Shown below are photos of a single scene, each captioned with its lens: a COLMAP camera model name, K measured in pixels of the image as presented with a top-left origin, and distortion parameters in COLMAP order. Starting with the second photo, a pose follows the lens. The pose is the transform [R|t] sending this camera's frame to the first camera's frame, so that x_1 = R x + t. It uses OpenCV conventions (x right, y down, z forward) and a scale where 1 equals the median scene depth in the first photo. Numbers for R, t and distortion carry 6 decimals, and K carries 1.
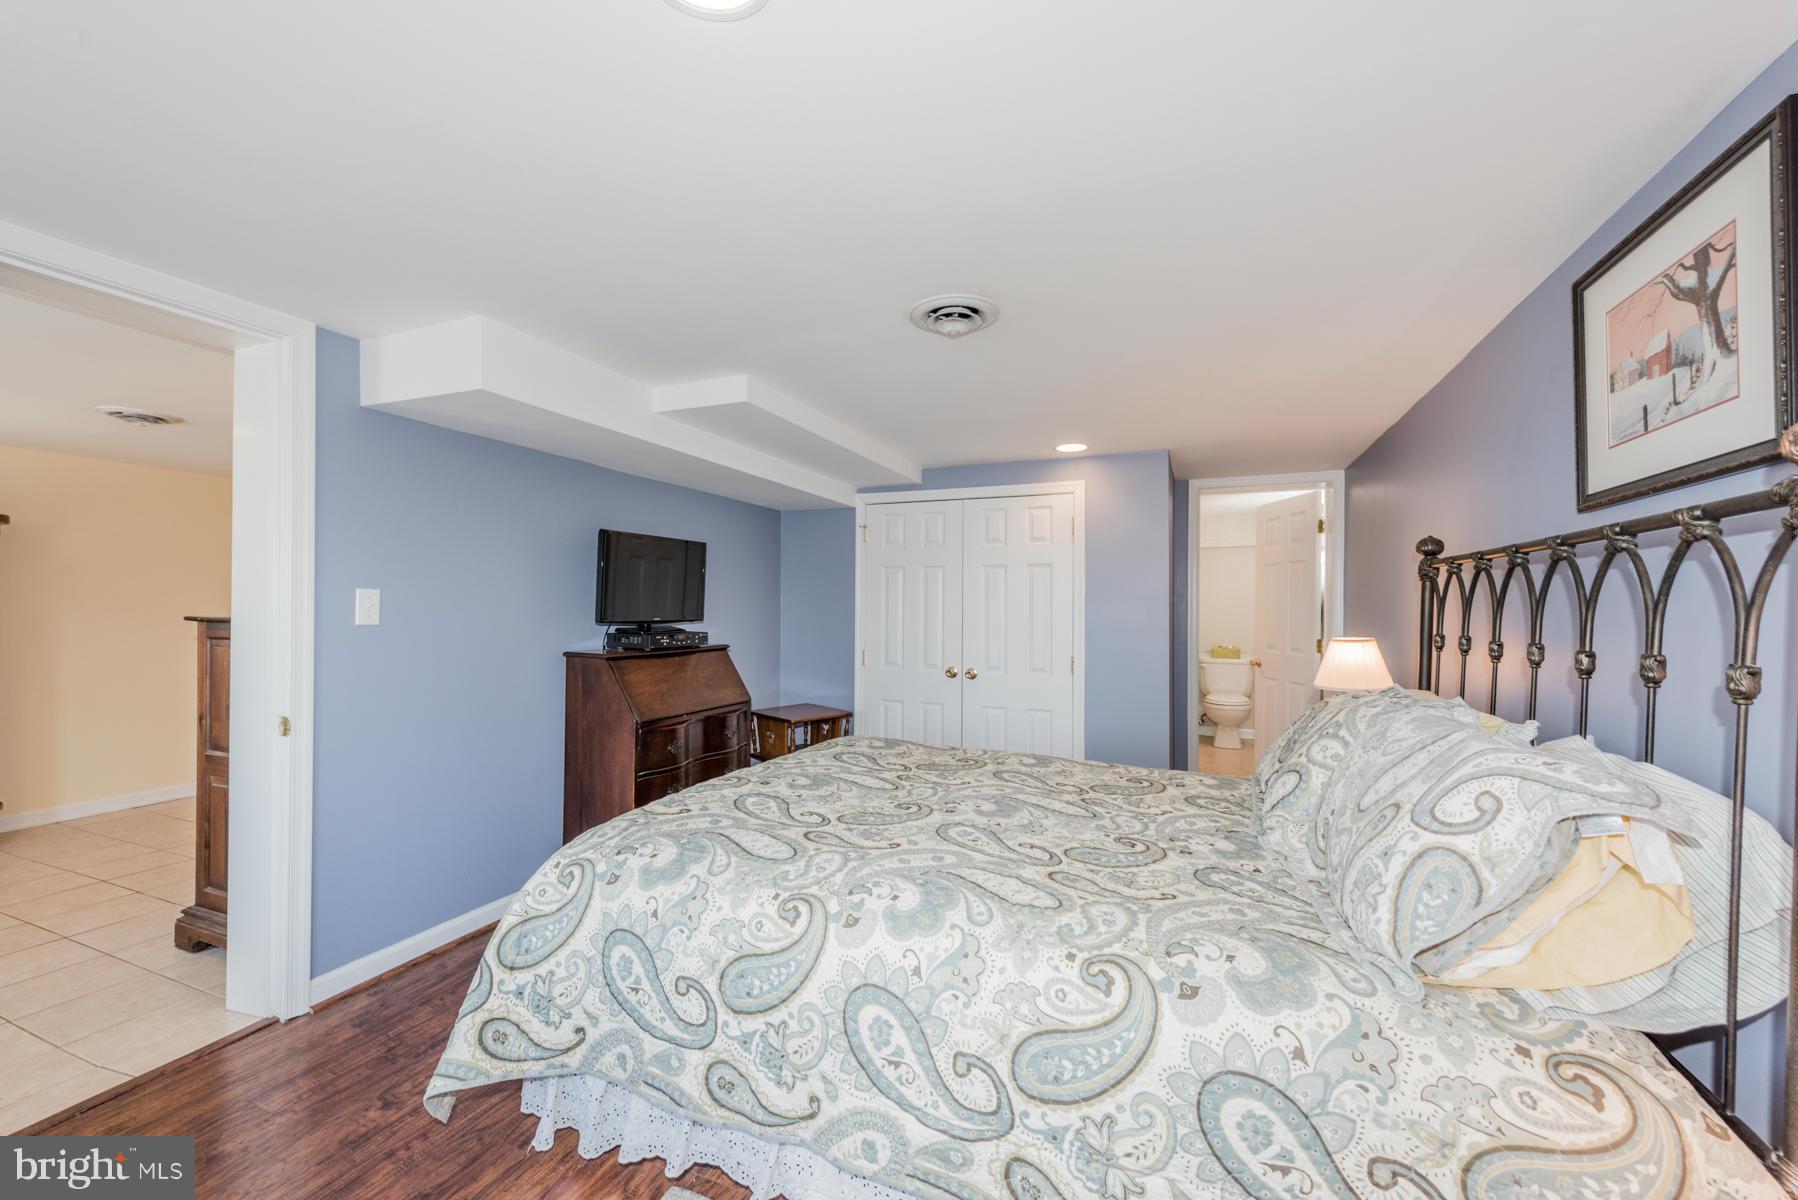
lens RADIAL K [[699.4, 0, 897.0], [0, 699.4, 606.0], [0, 0, 1]] dist [0.010896, -0.000371]
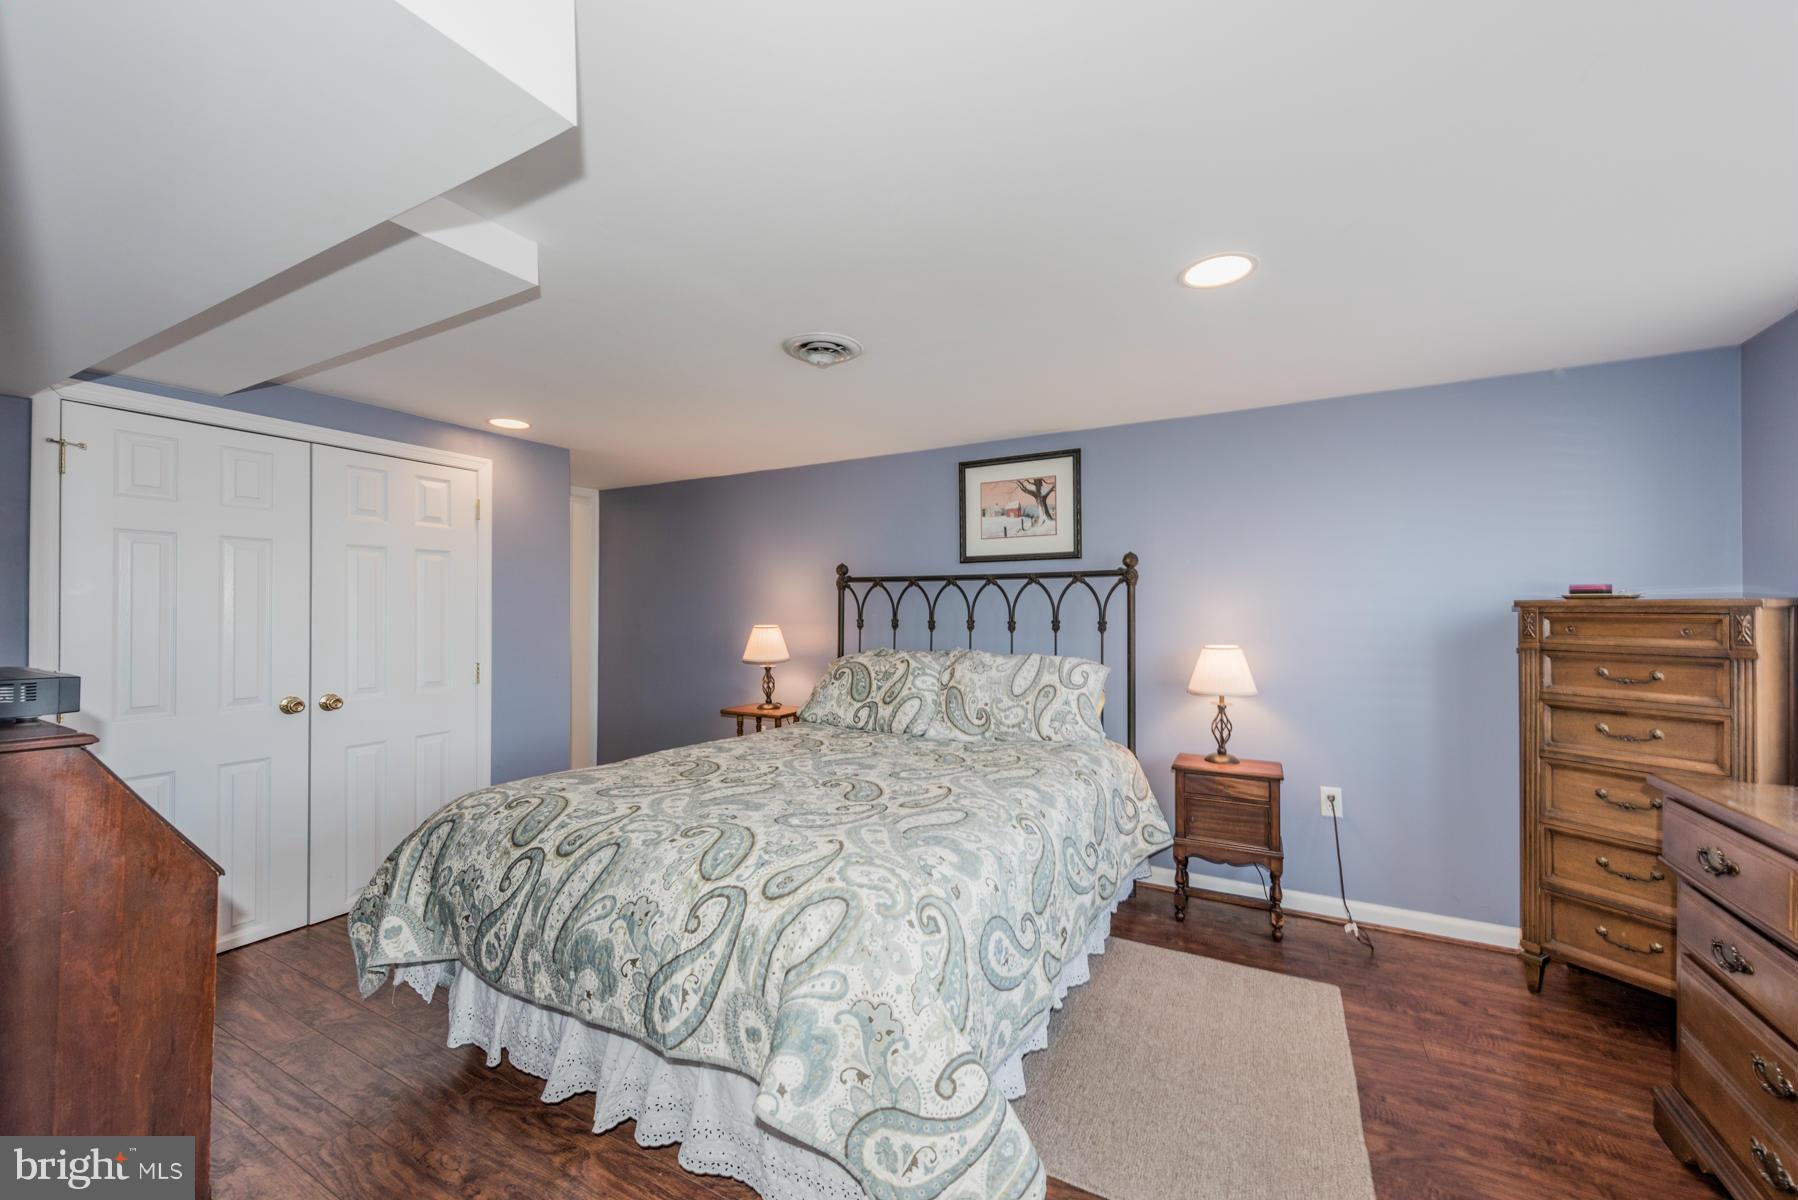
lens RADIAL K [[699.4, 0, 897.0], [0, 699.4, 606.0], [0, 0, 1]] dist [0.010896, -0.000371]
pose [[0.113258, -0.000847, 0.993565, -1.302472], [-0.001889, 0.999998, 0.001067, 0.003700], [-0.993564, -0.001998, 0.113256, 0.939956]]
